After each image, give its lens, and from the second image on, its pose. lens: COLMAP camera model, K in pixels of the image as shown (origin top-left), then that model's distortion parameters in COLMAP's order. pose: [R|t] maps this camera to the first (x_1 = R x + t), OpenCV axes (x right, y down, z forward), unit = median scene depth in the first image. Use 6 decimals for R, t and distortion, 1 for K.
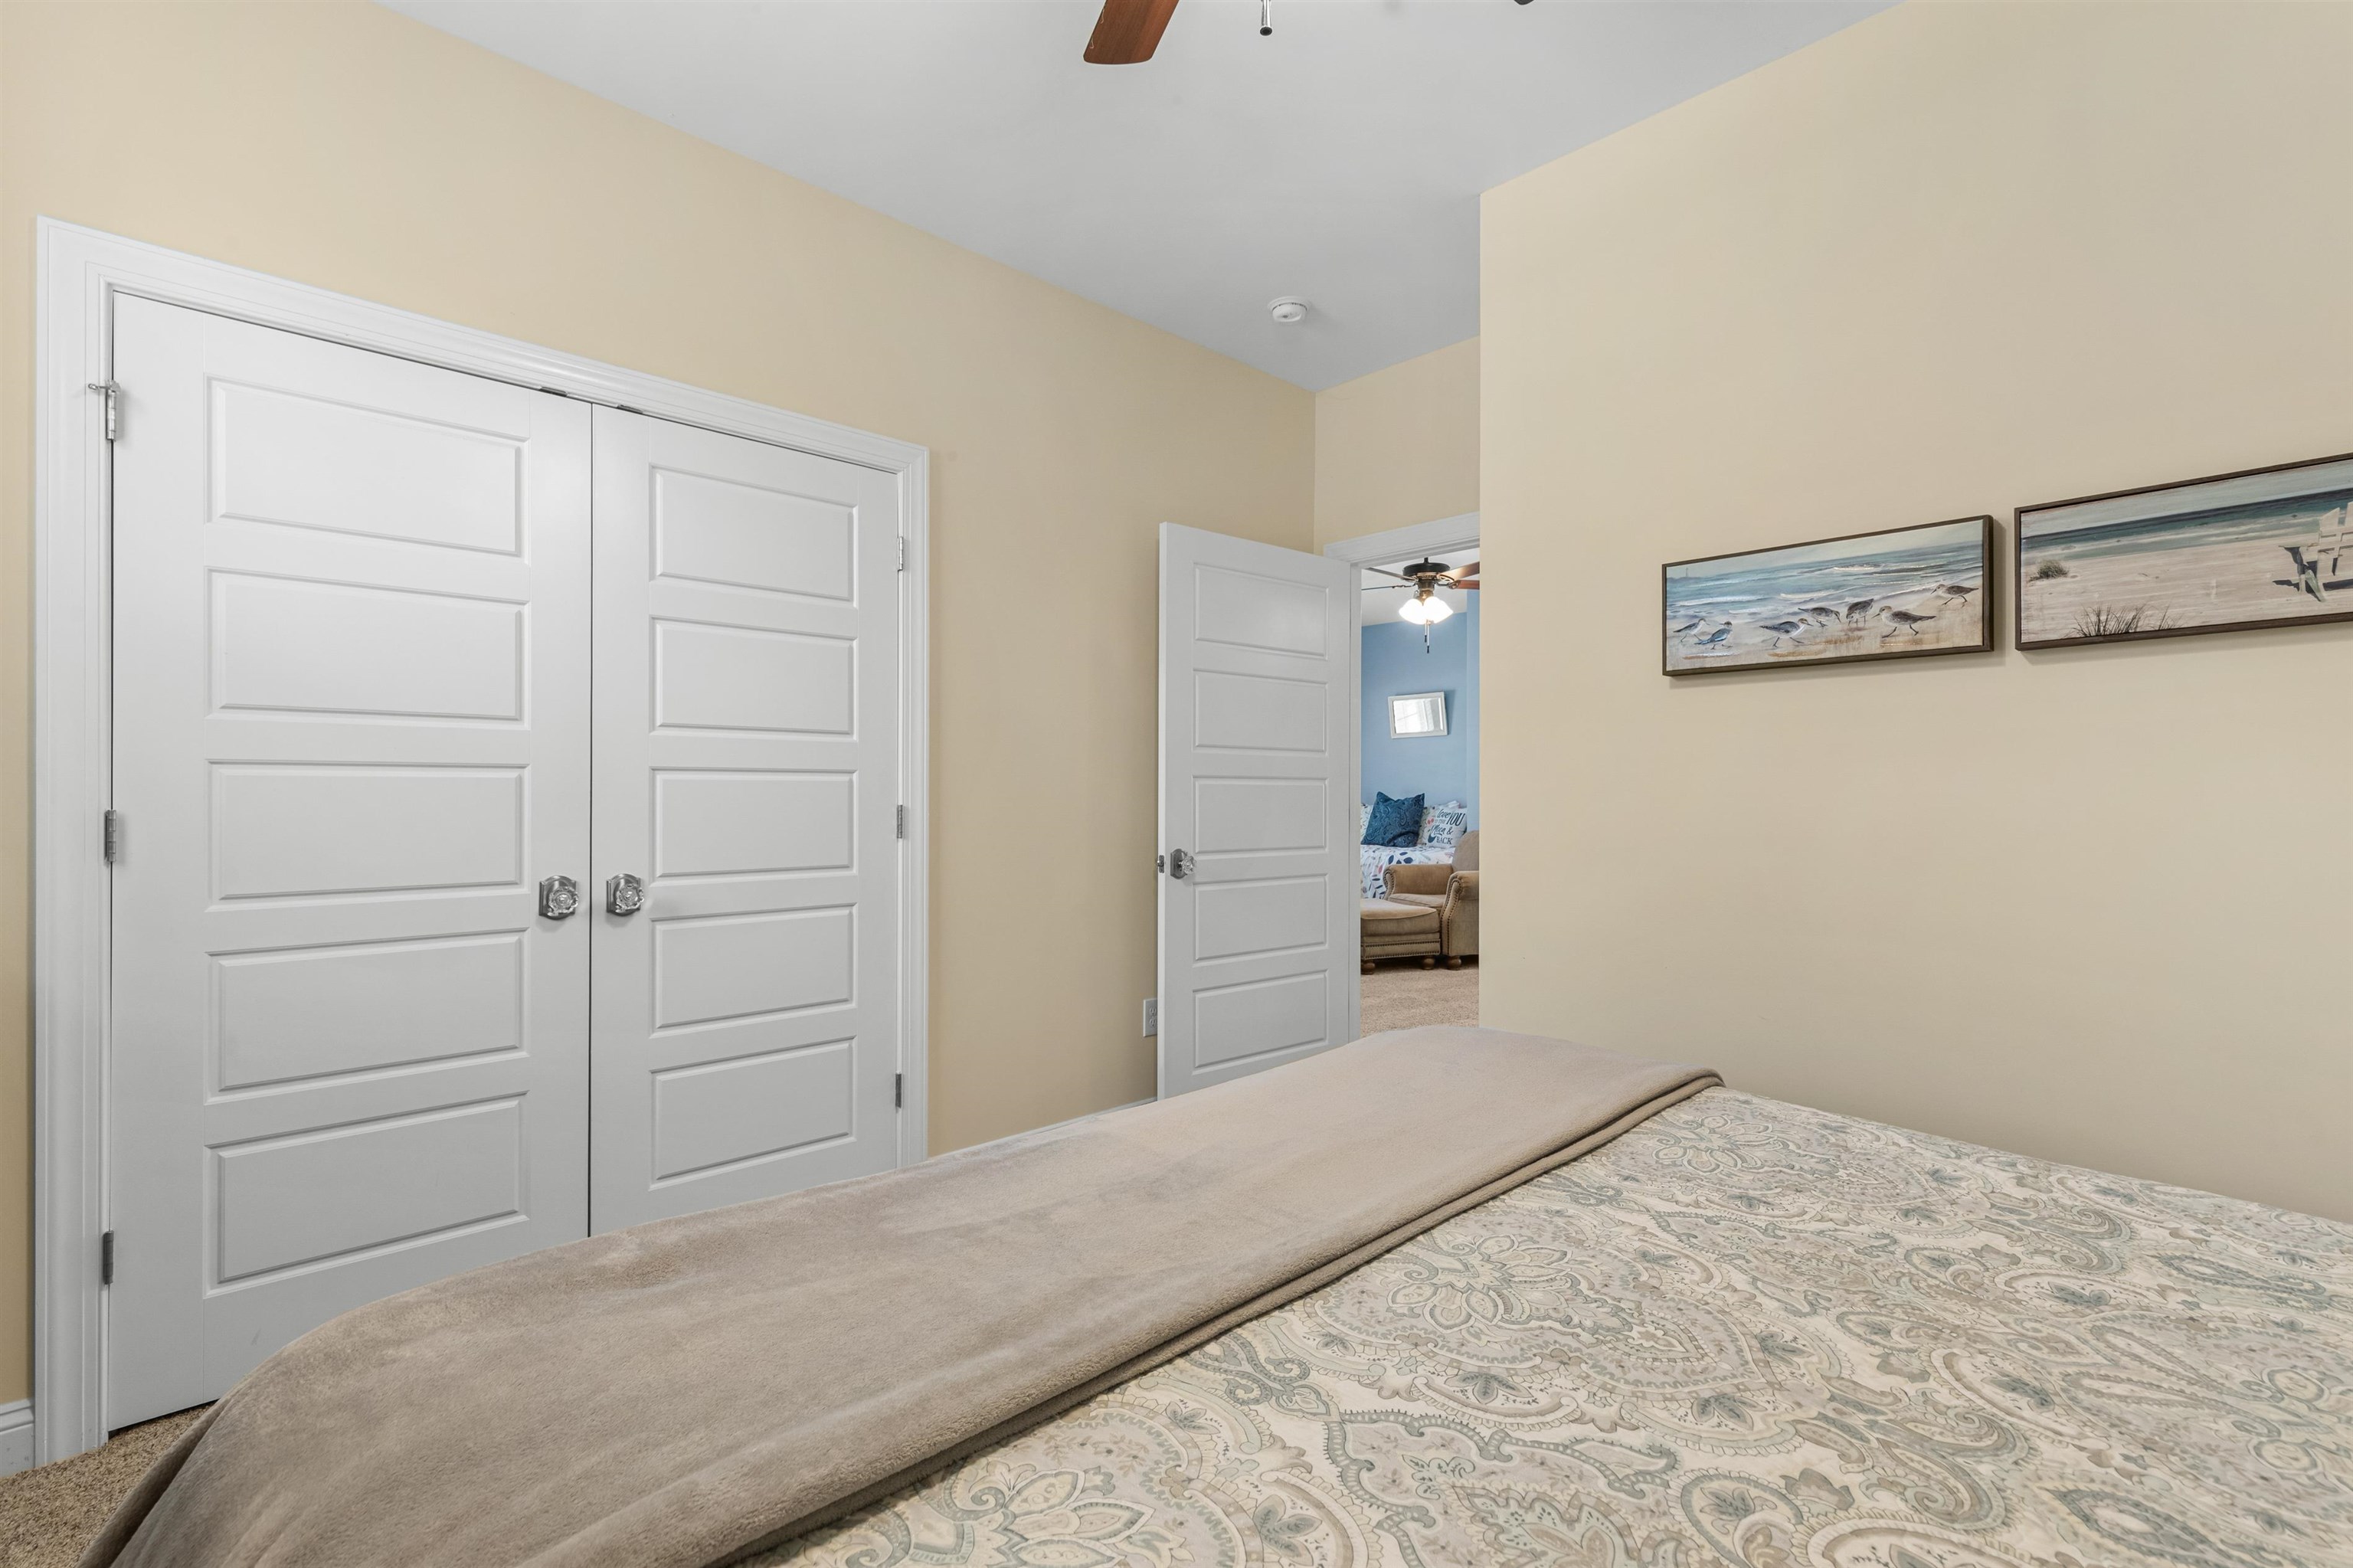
lens RADIAL K [[1074.4, 0, 1186.2], [0, 1074.4, 769.2], [0, 0, 1]] dist [0.002058, 0.000096]
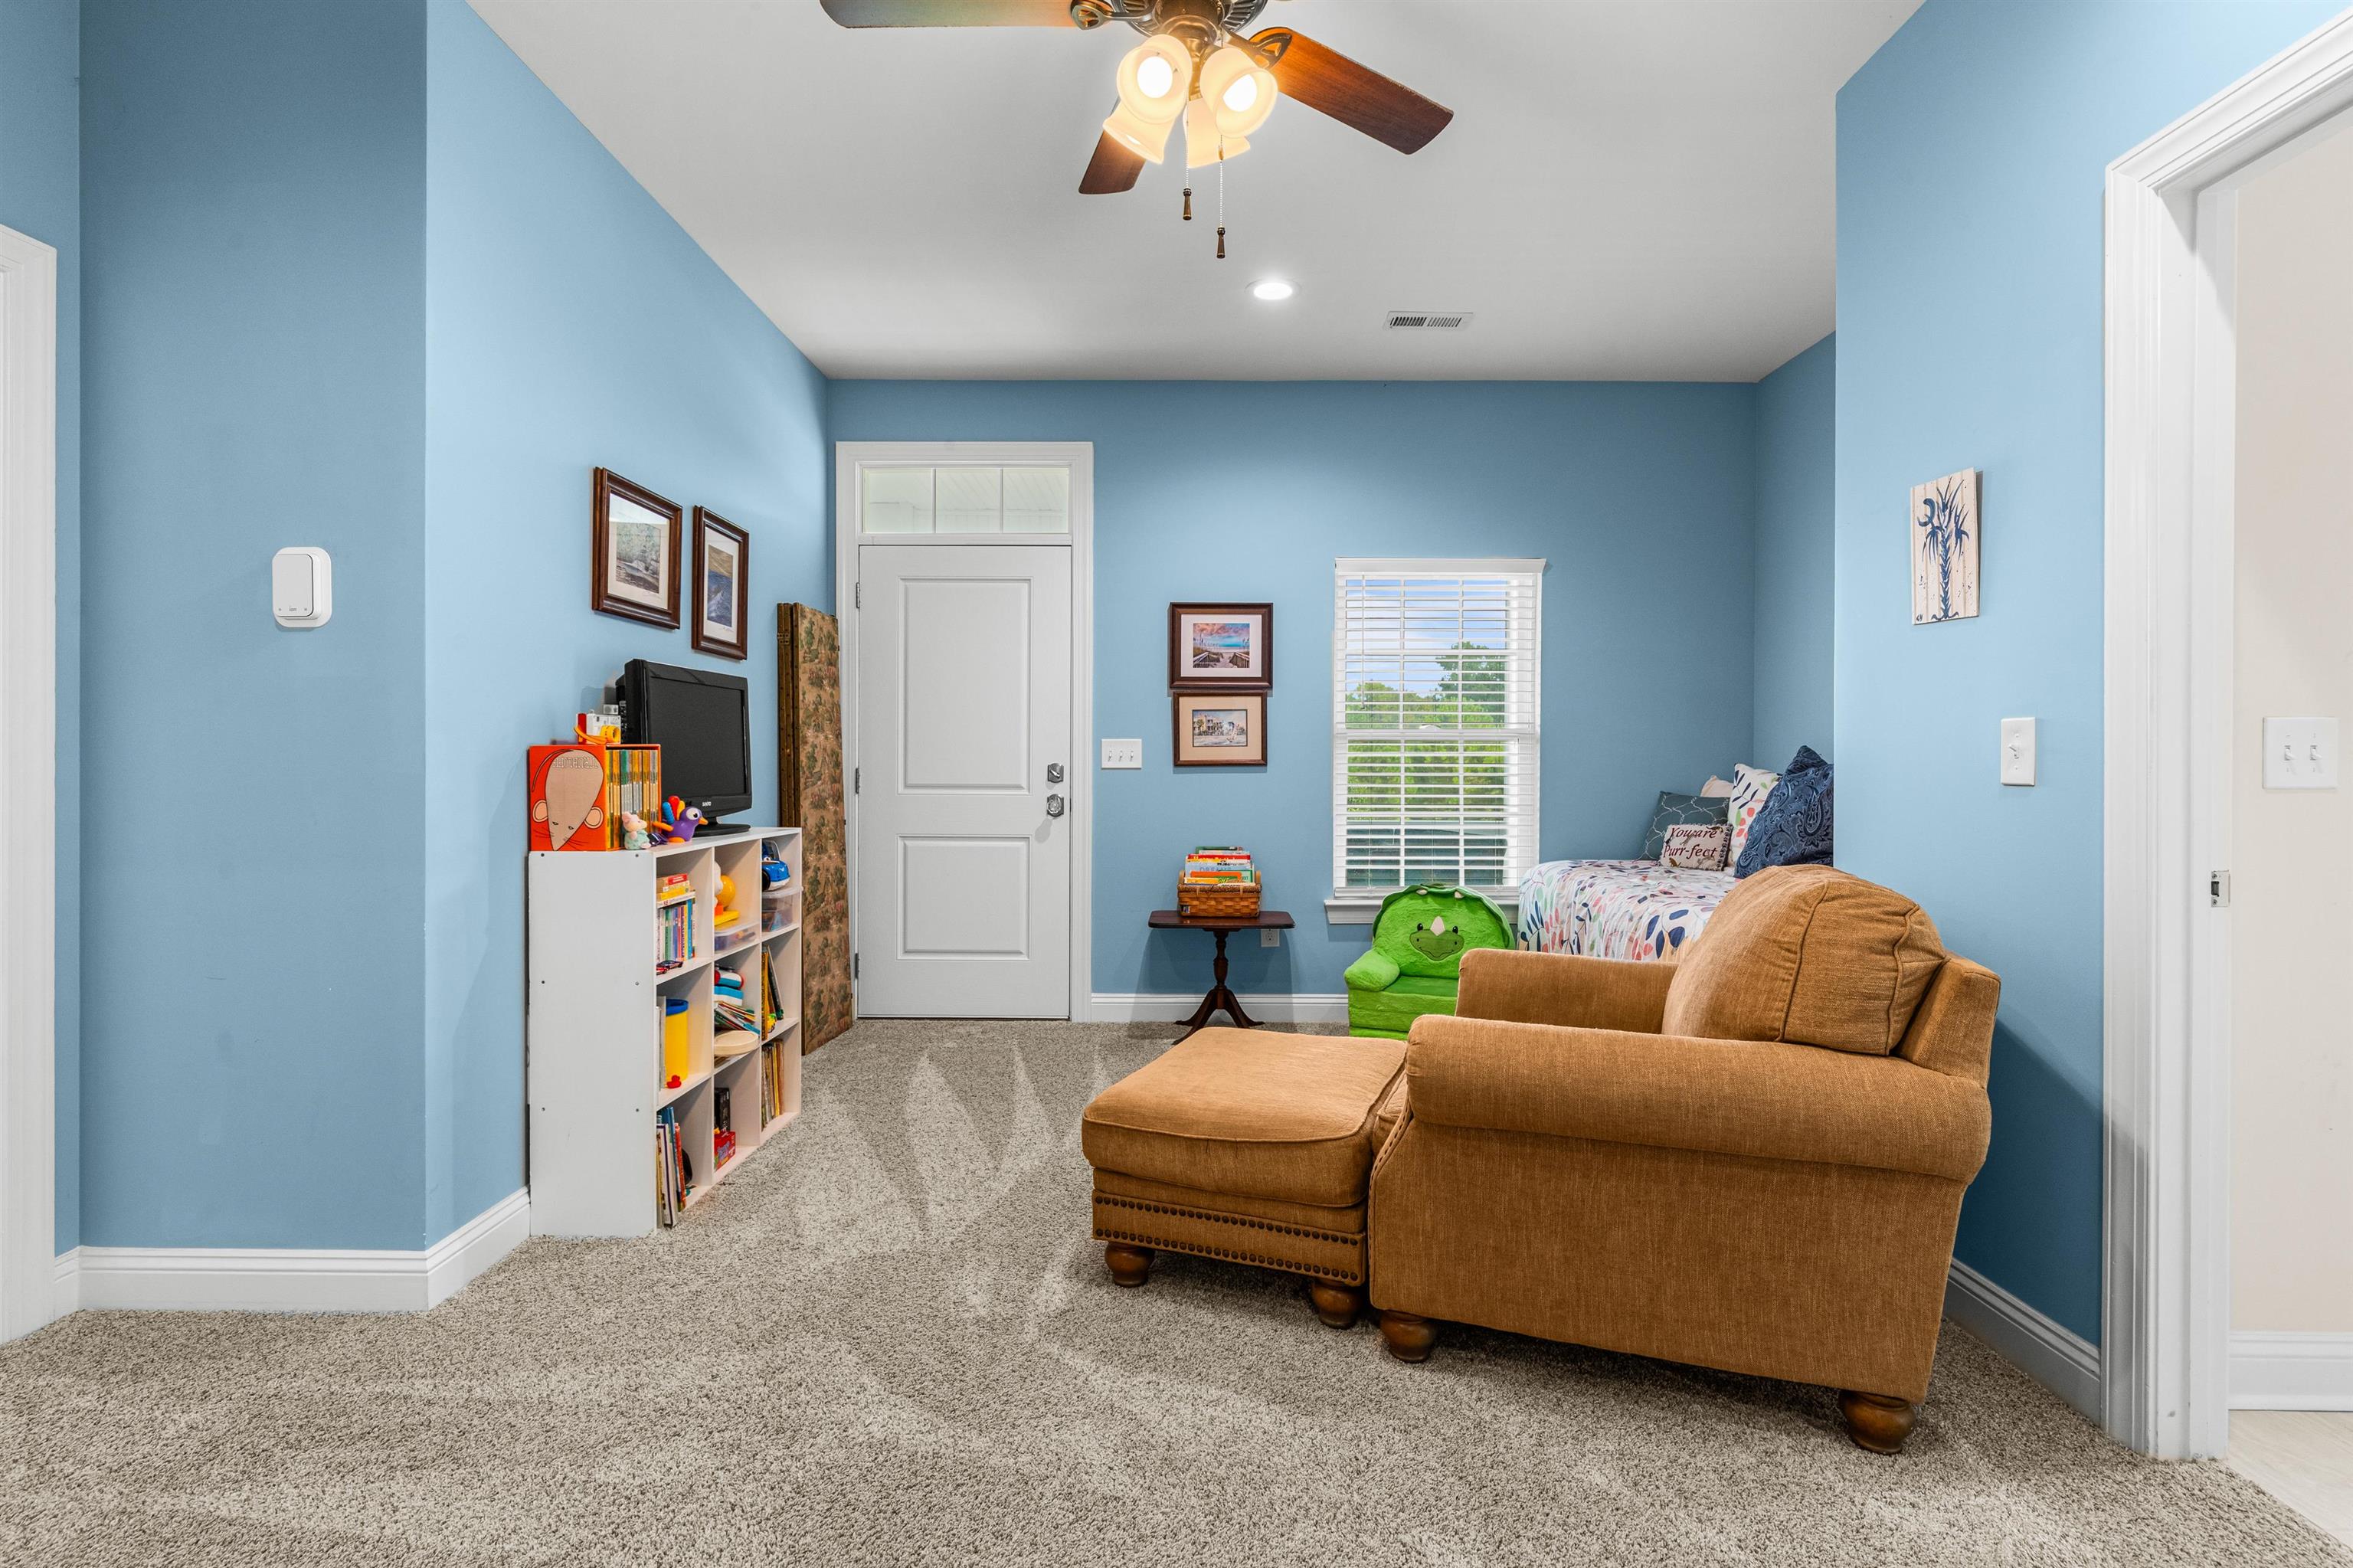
lens RADIAL K [[1087.5, 0, 1182.4], [0, 1087.5, 765.7], [0, 0, 1]] dist [-0.019400, -0.000149]
pose [[0.719889, 0.006881, -0.694055, 0.317480], [0.013051, 0.999640, 0.023448, 0.017206], [0.693966, -0.025938, 0.719540, 0.592223]]
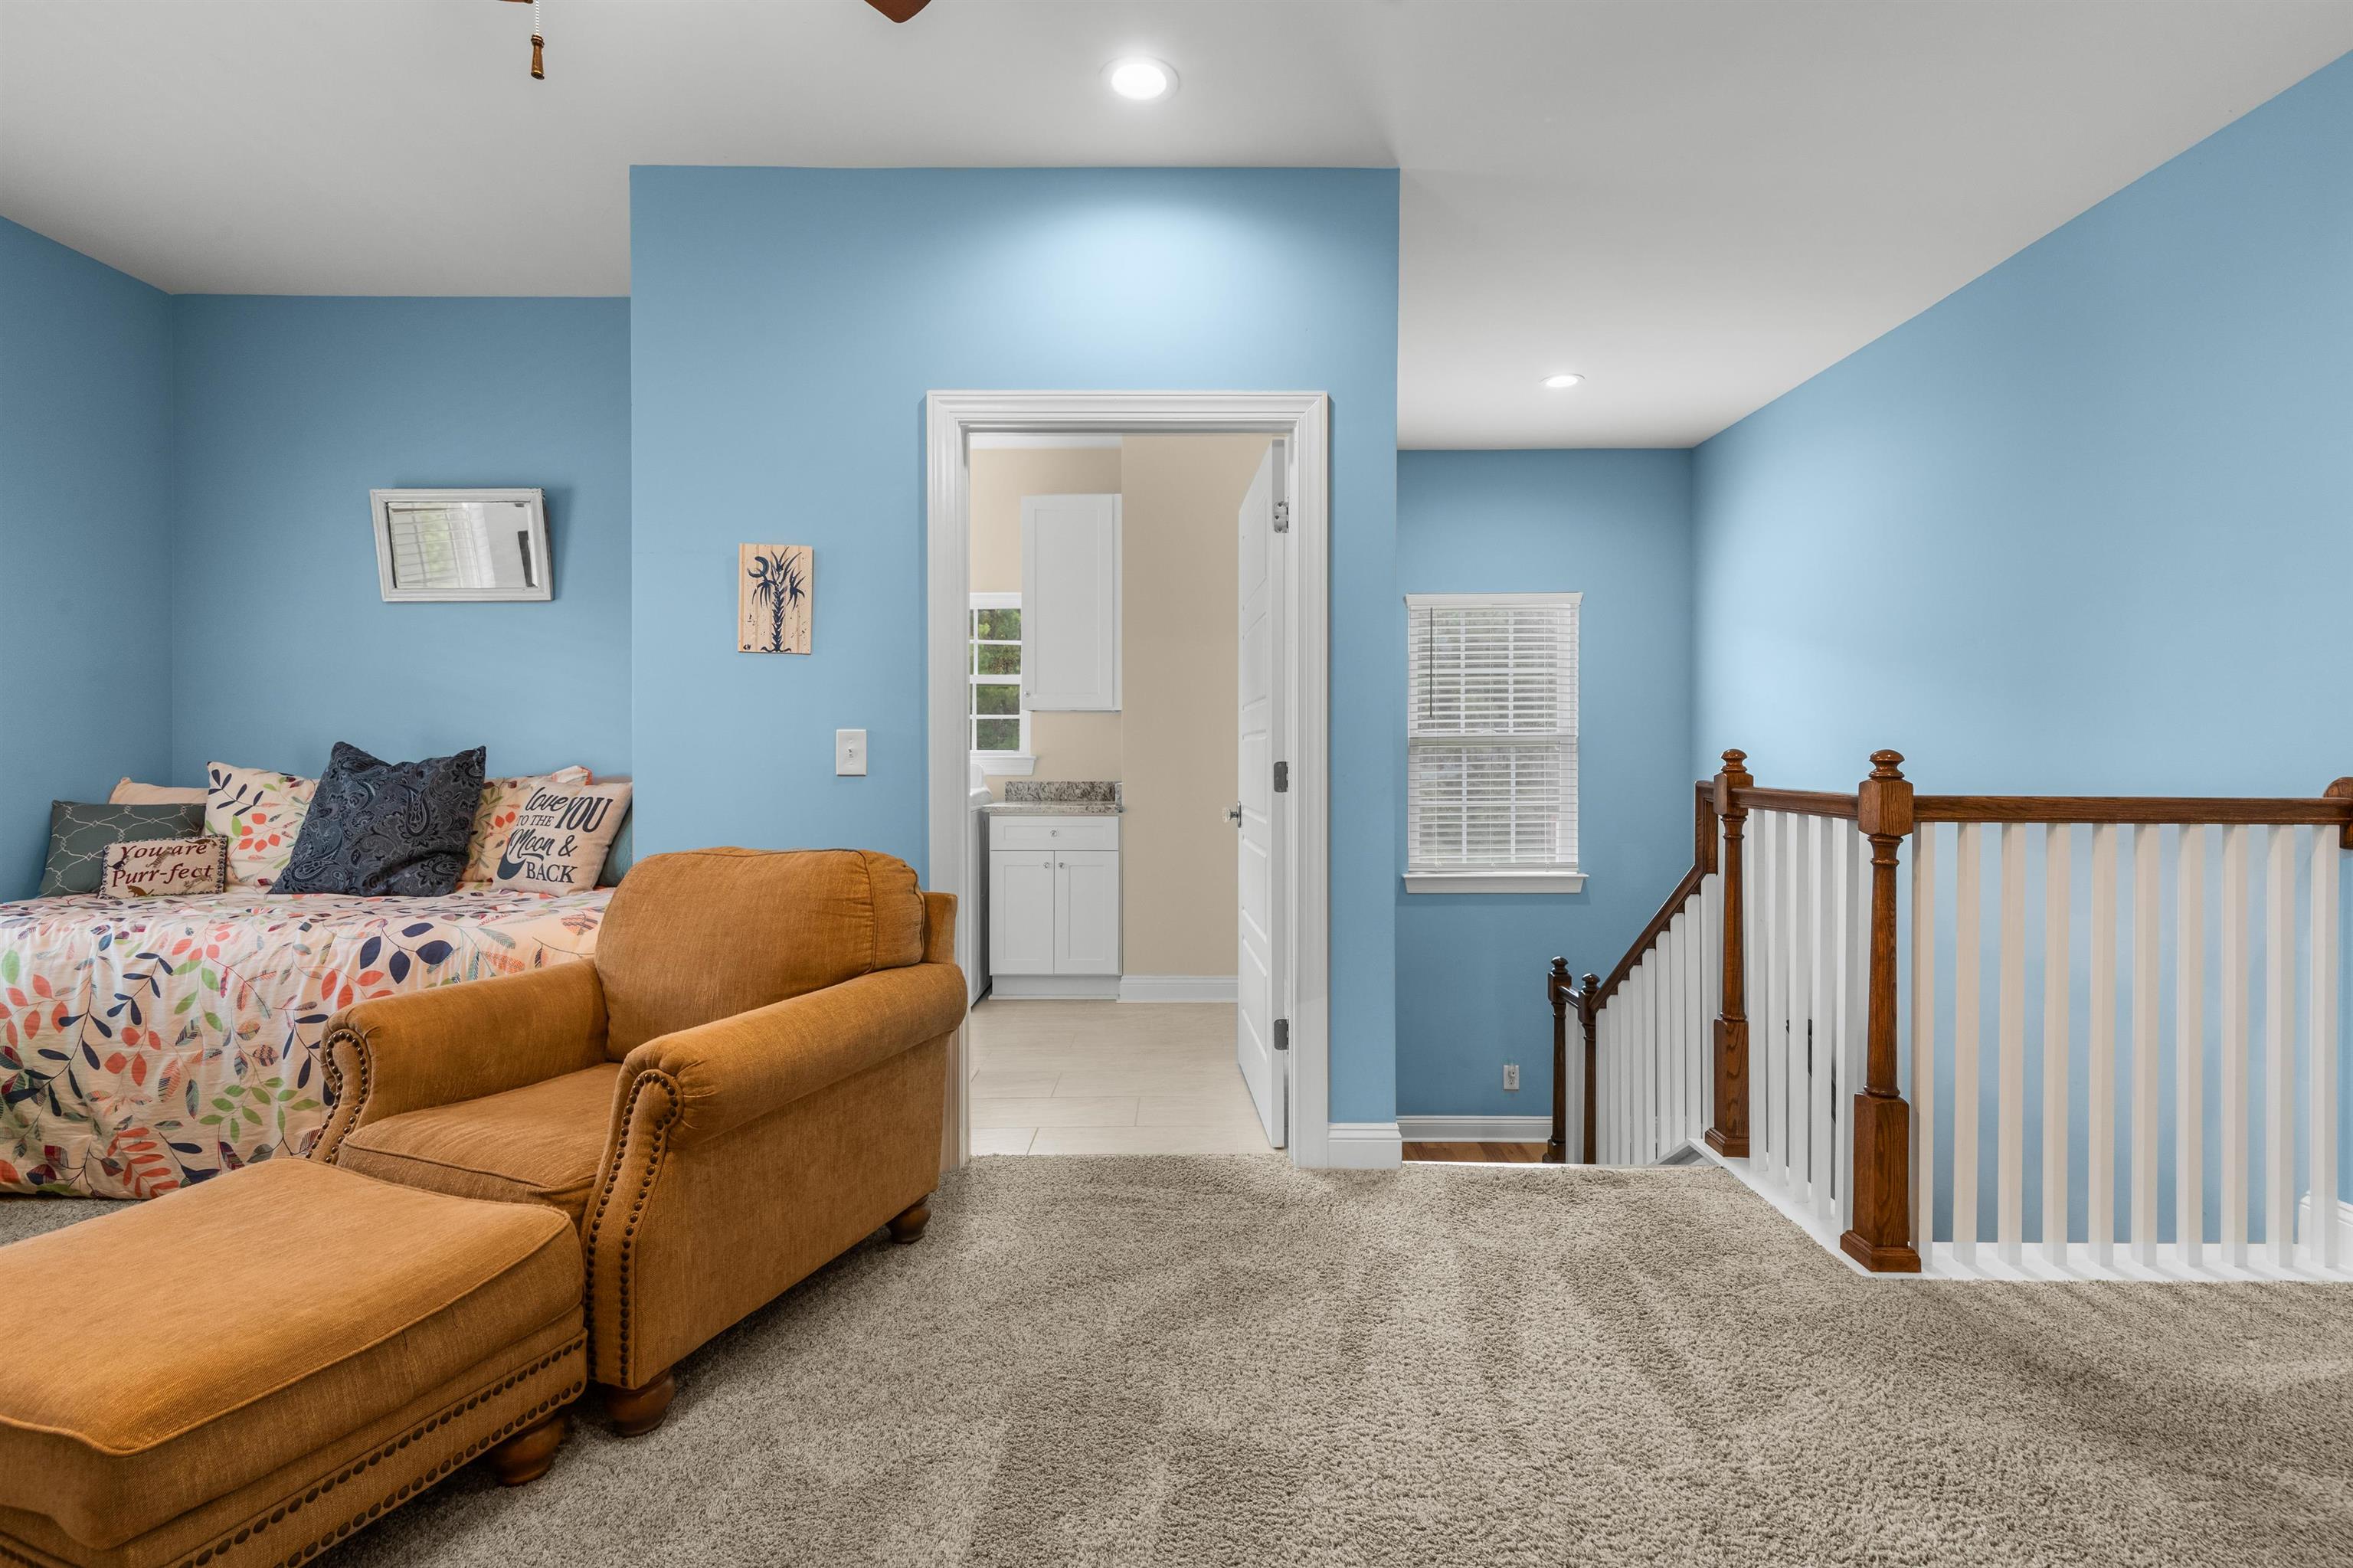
lens RADIAL K [[1074.4, 0, 1186.2], [0, 1074.4, 769.2], [0, 0, 1]] dist [0.002058, 0.000096]
pose [[0.688275, -0.008938, 0.725395, 0.119904], [-0.017210, 0.999441, 0.028645, 0.015779], [-0.725245, -0.032200, 0.687737, 0.575742]]
